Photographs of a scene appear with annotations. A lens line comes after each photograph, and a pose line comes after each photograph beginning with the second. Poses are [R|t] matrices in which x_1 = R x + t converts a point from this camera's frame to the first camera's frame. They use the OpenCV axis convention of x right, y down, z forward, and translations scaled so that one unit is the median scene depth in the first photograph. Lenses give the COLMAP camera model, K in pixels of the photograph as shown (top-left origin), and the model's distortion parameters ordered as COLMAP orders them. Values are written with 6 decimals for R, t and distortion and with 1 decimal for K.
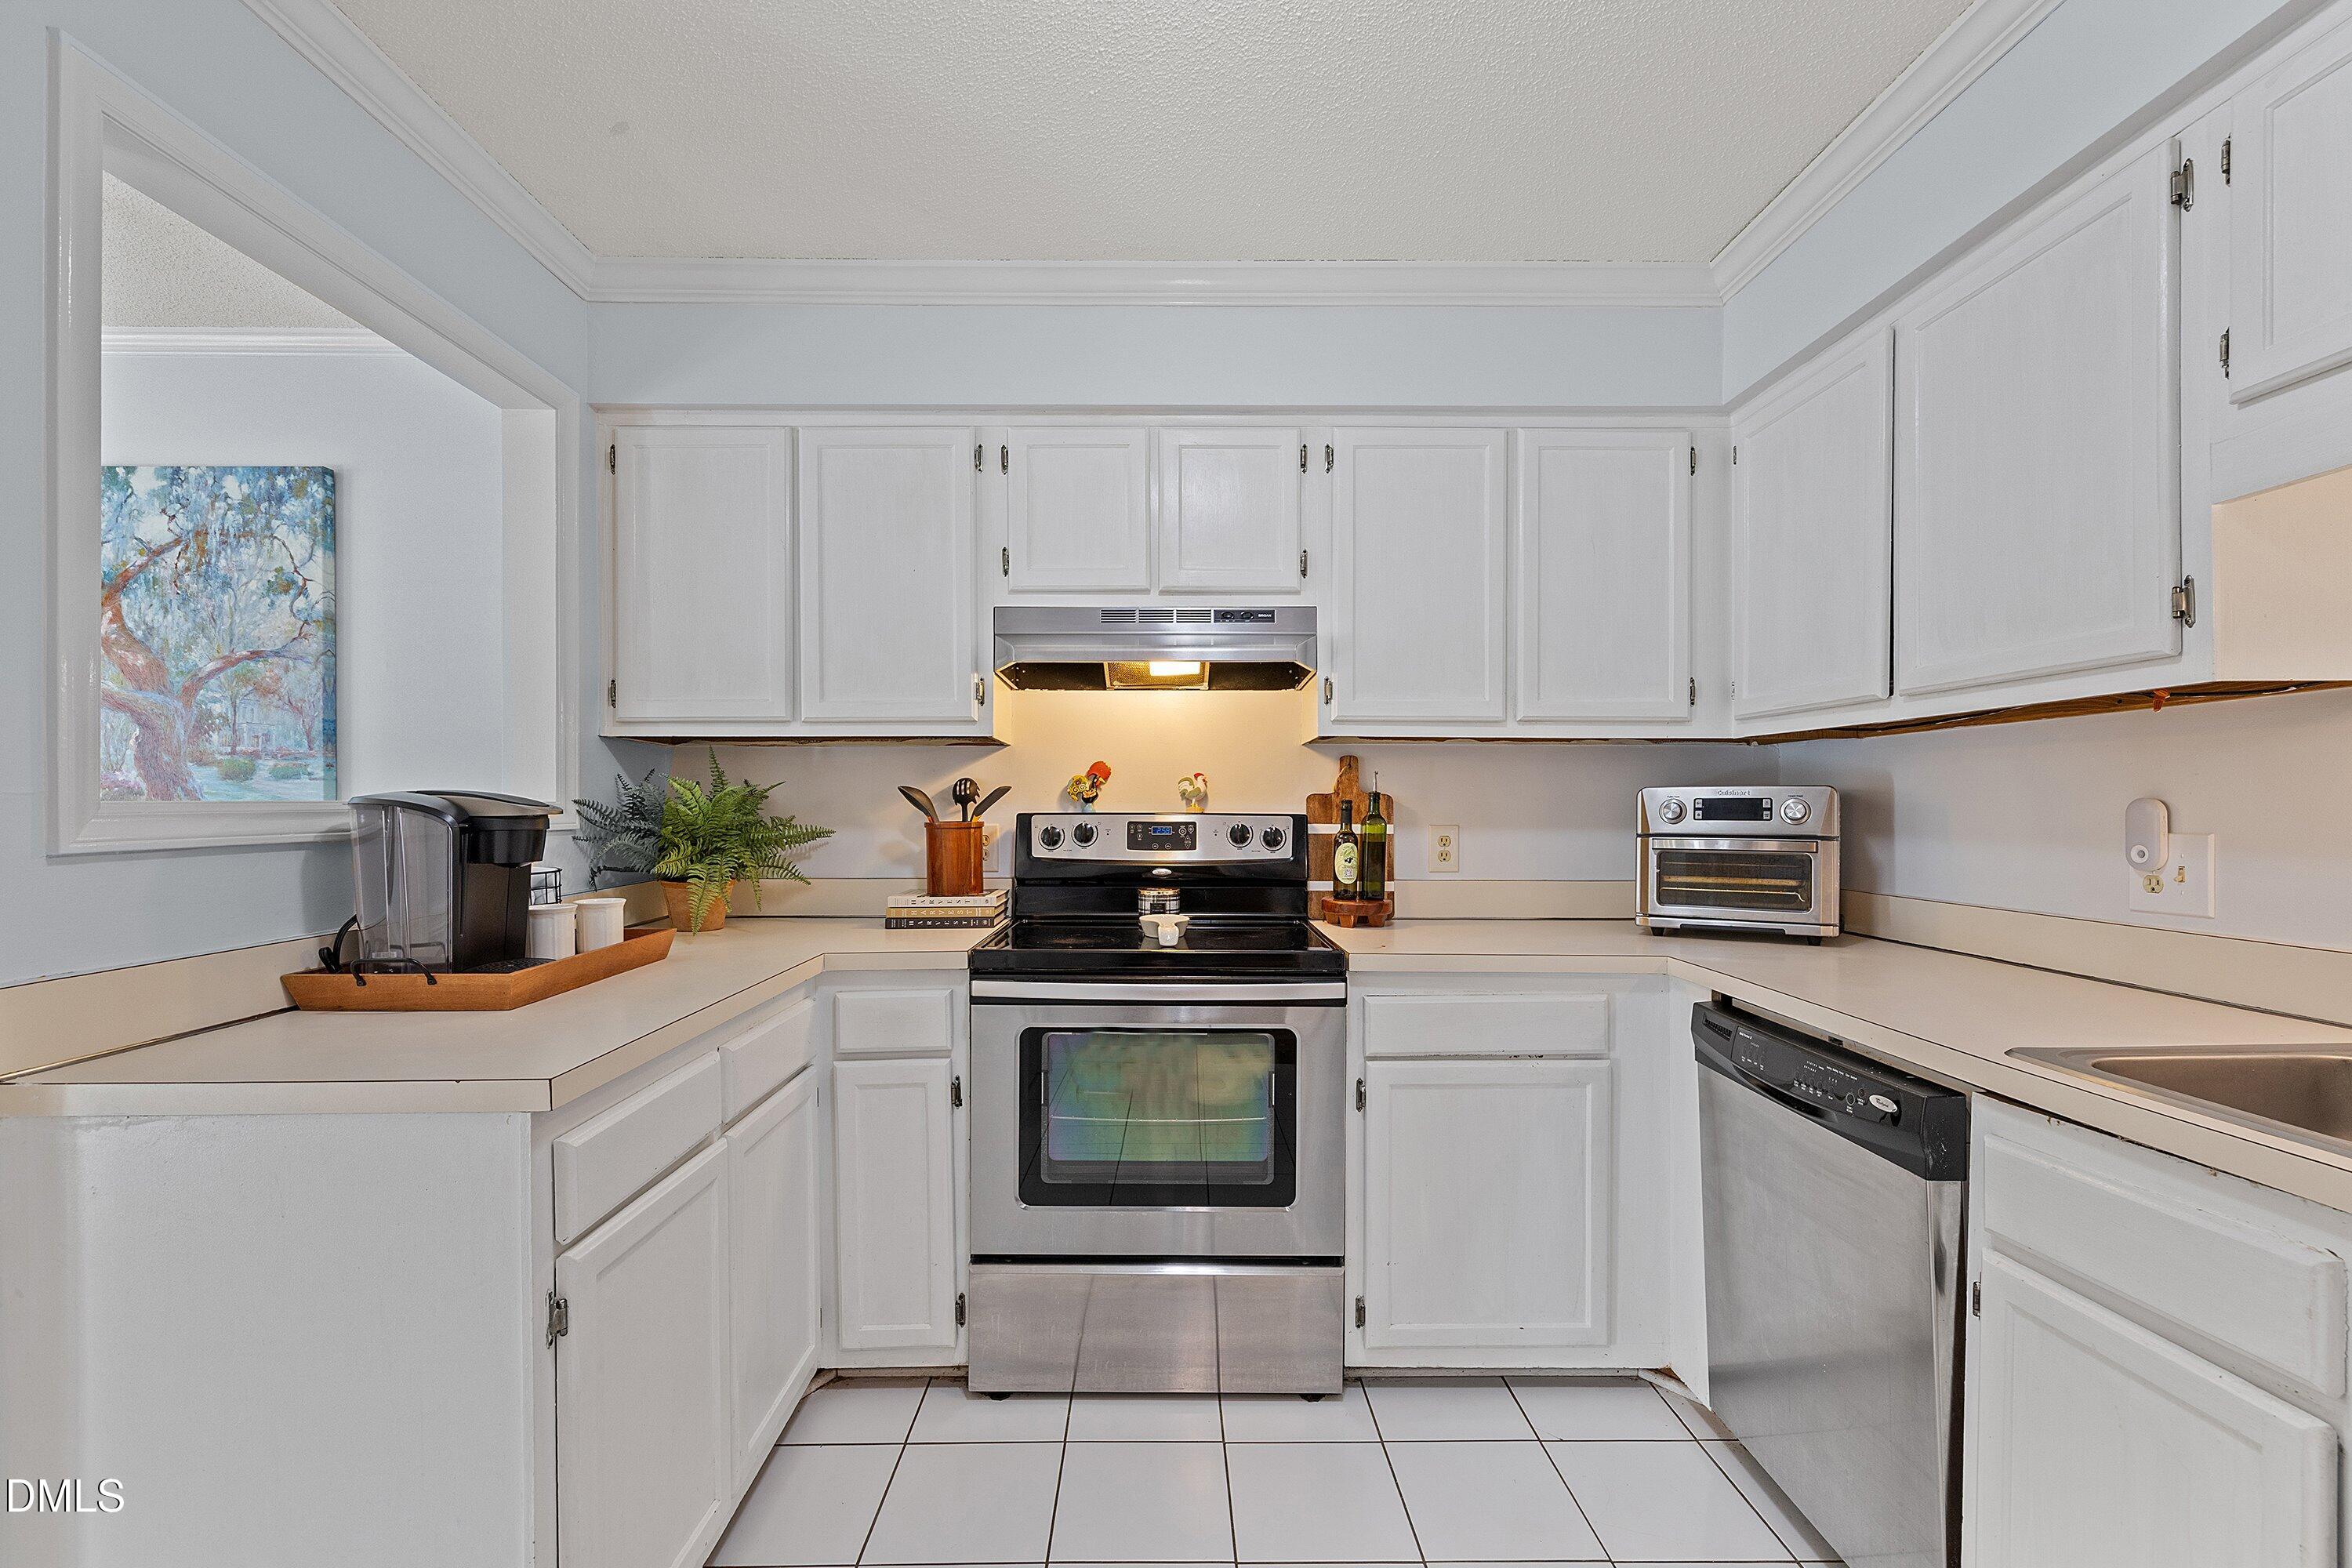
lens RADIAL K [[998.5, 0, 1174.0], [0, 998.5, 814.1], [0, 0, 1]] dist [0.000488, 0.000091]
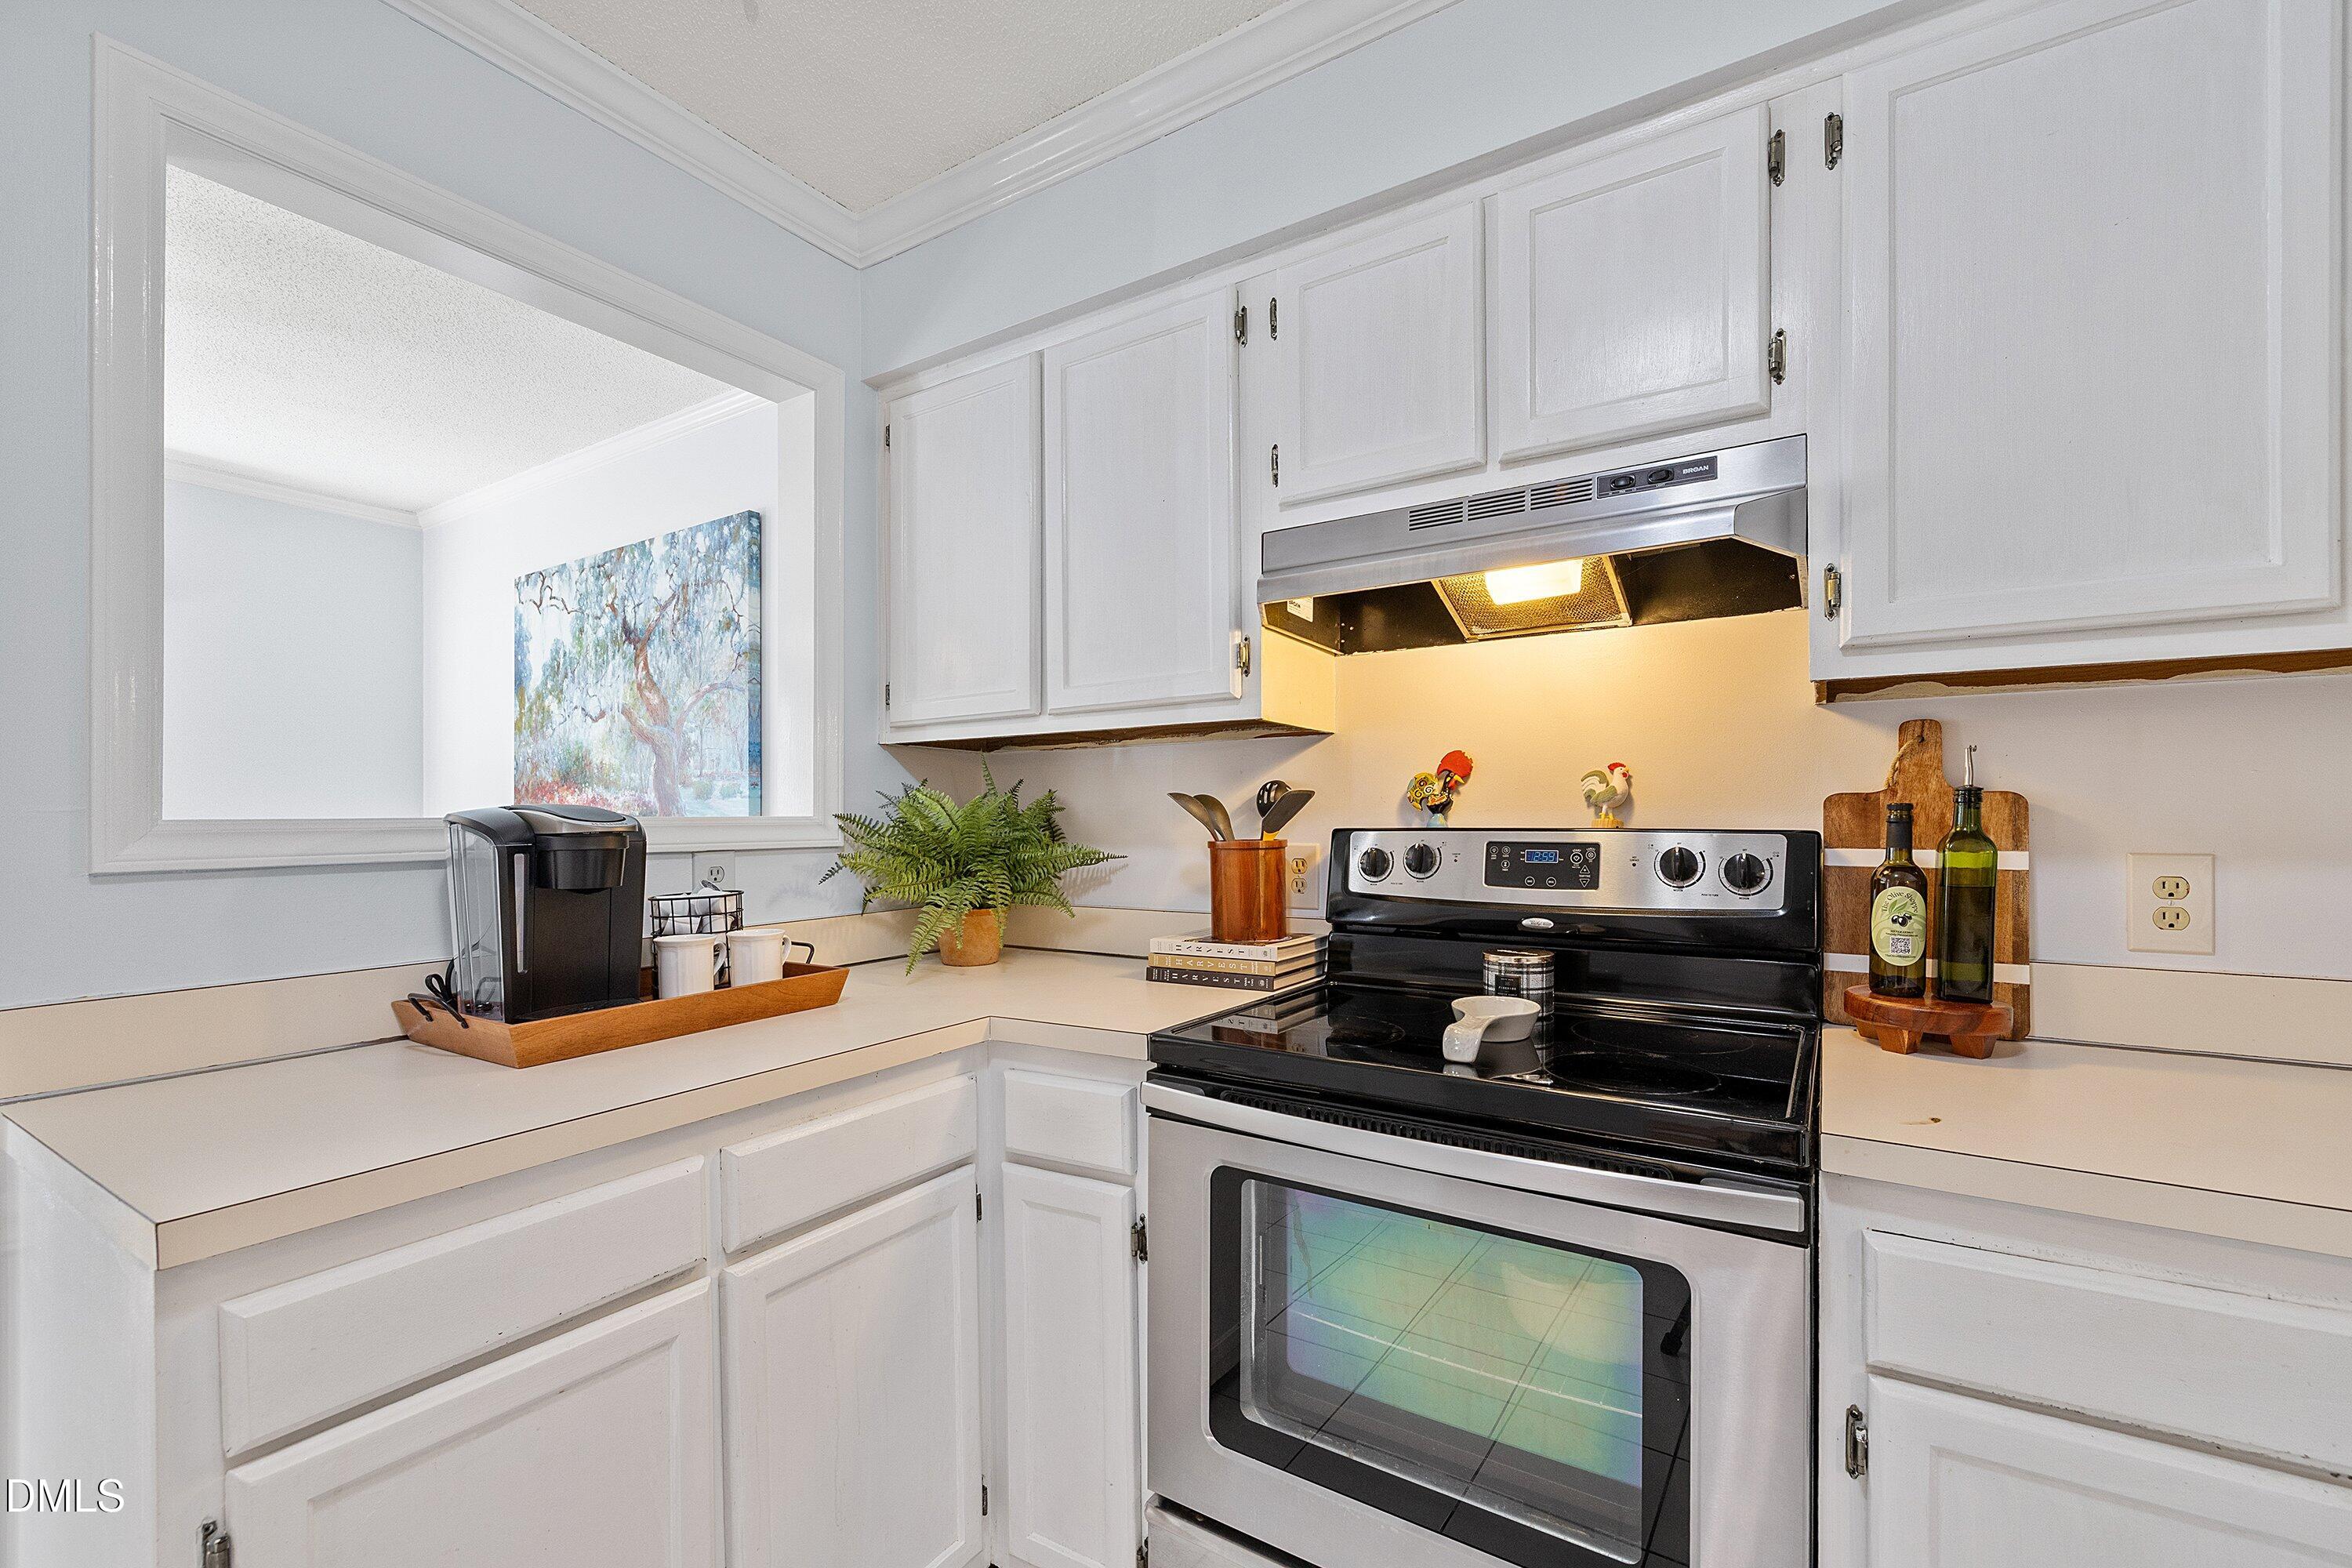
lens RADIAL K [[998.5, 0, 1181.1], [0, 998.5, 824.5], [0, 0, 1]] dist [0.000488, 0.000091]
pose [[0.834836, -0.001708, -0.550496, 0.157484], [0.000526, 0.999997, -0.002306, -0.002410], [0.550499, 0.001636, 0.834834, 0.387530]]
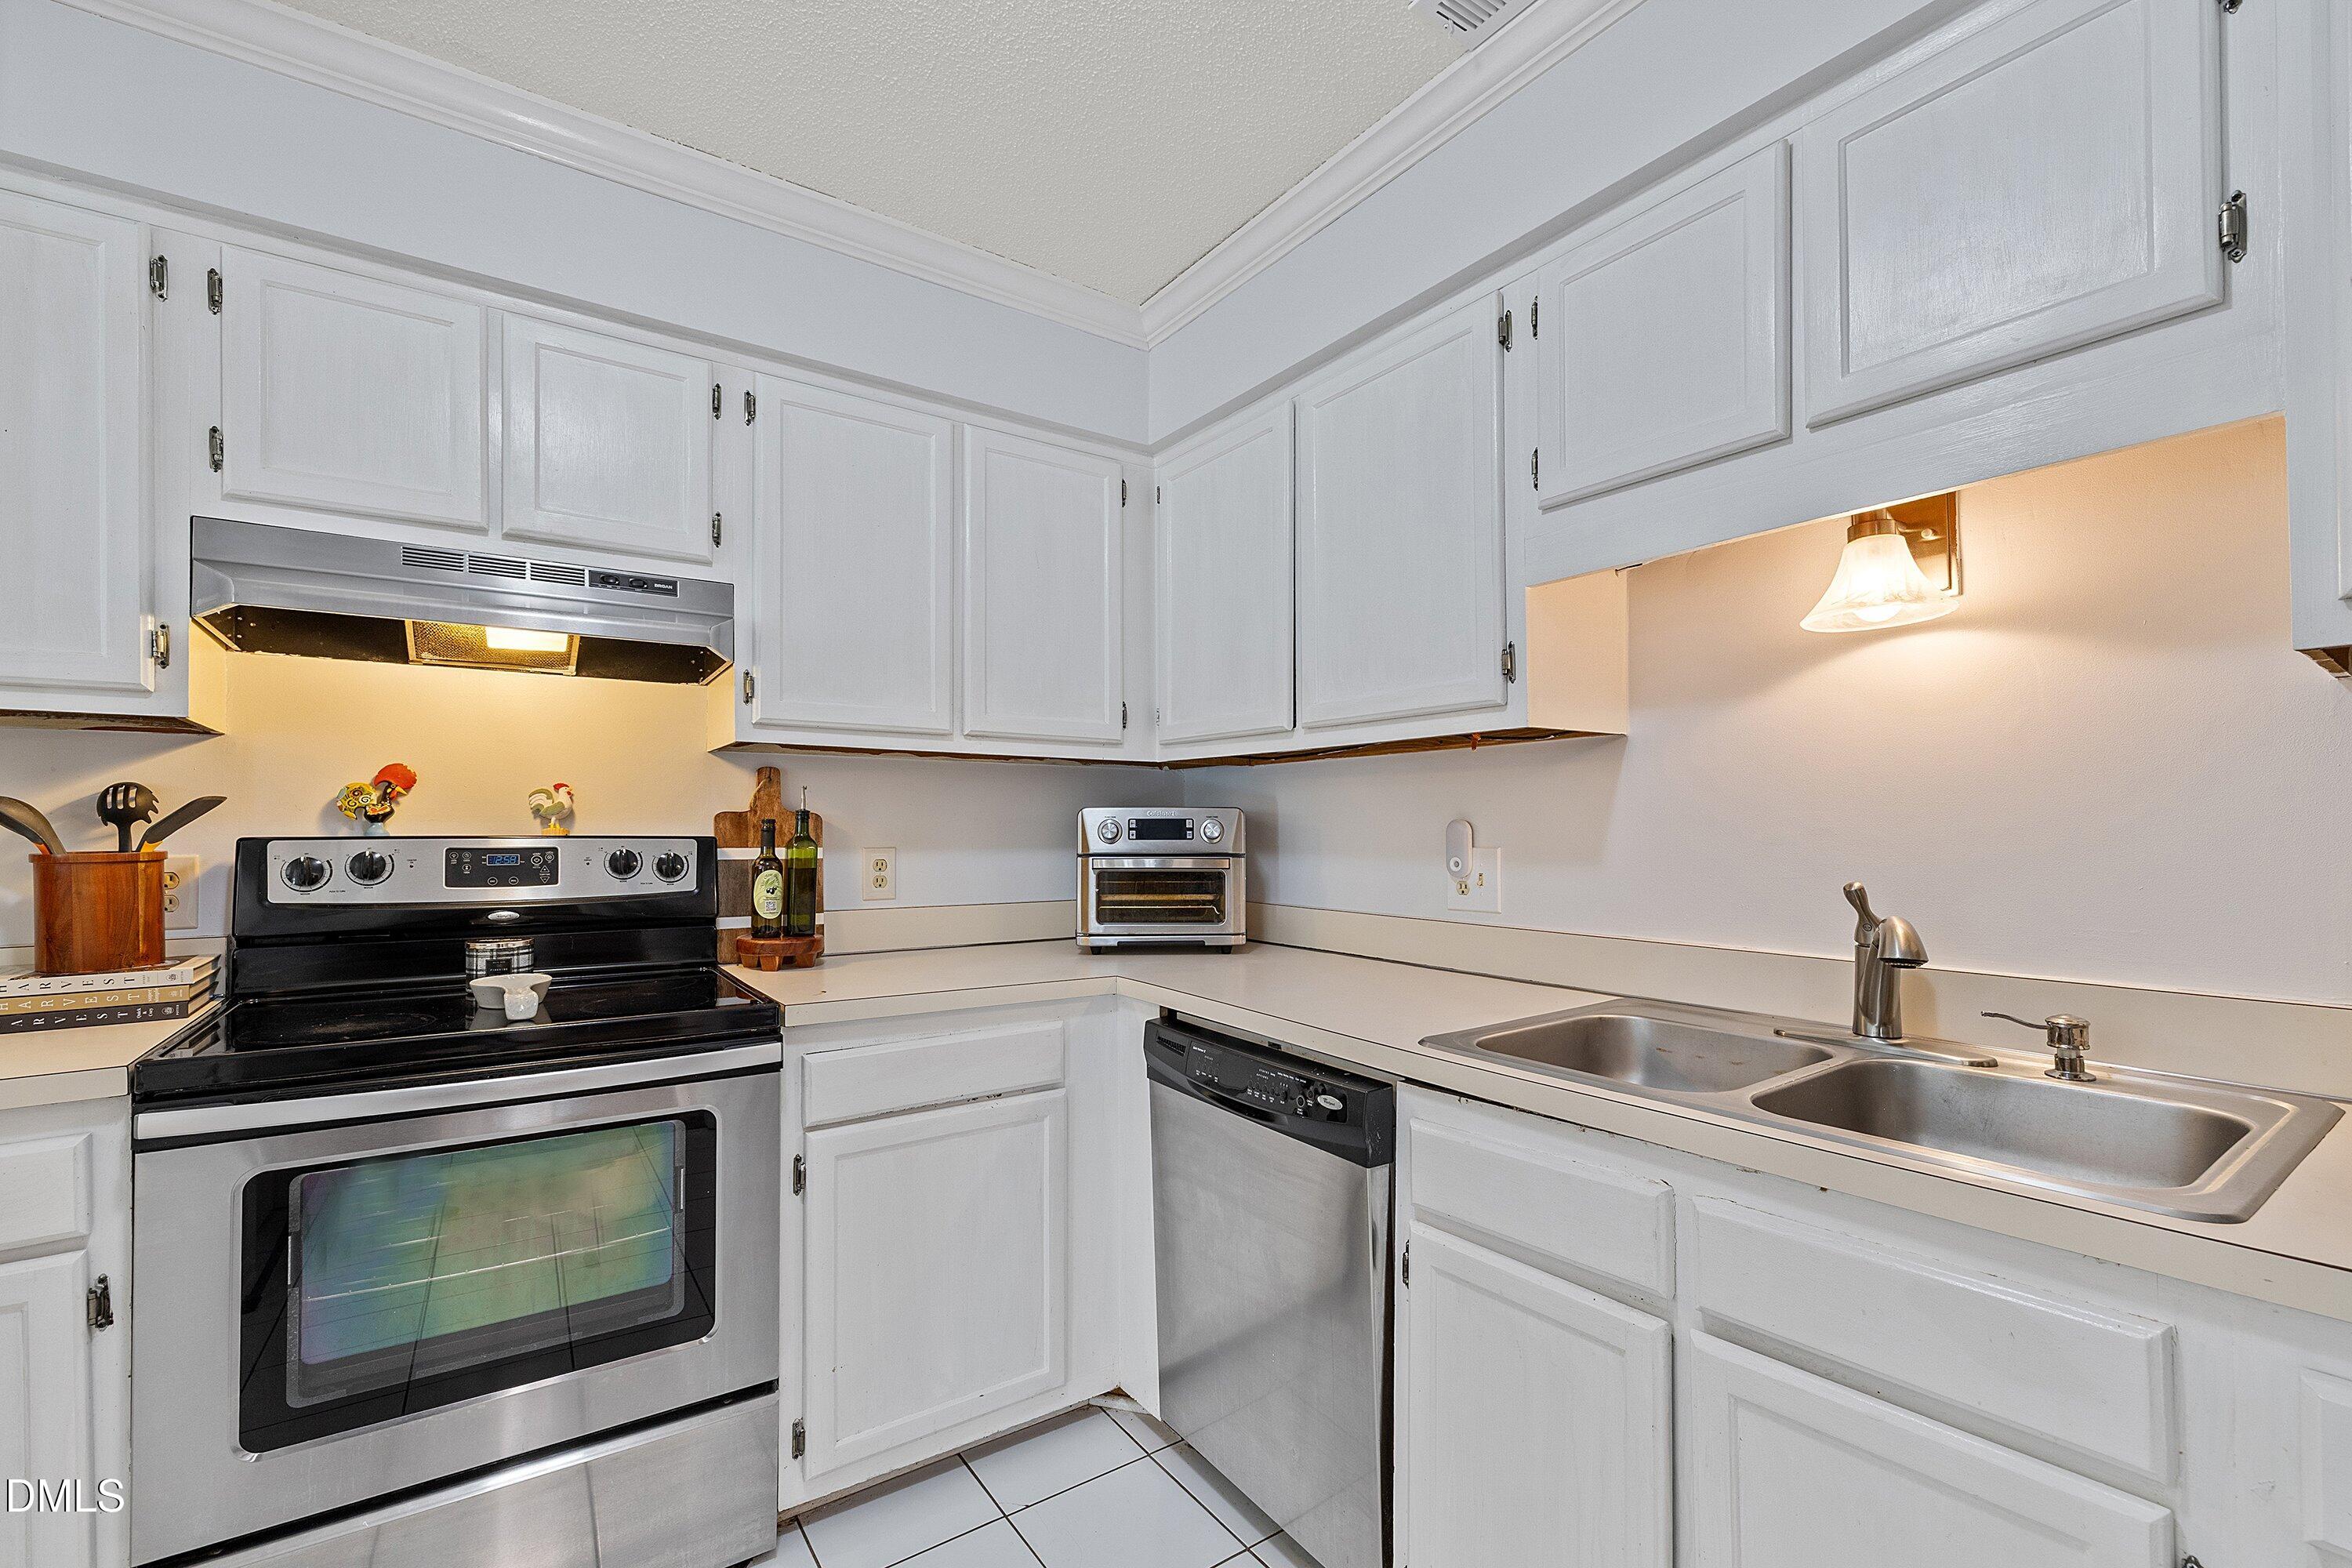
lens RADIAL K [[998.5, 0, 1176.8], [0, 998.5, 821.5], [0, 0, 1]] dist [0.000488, 0.000091]
pose [[0.824811, 0.001857, 0.565406, -0.020809], [0.005379, 0.999924, -0.011131, -0.001024], [-0.565384, 0.012222, 0.824738, 0.117909]]
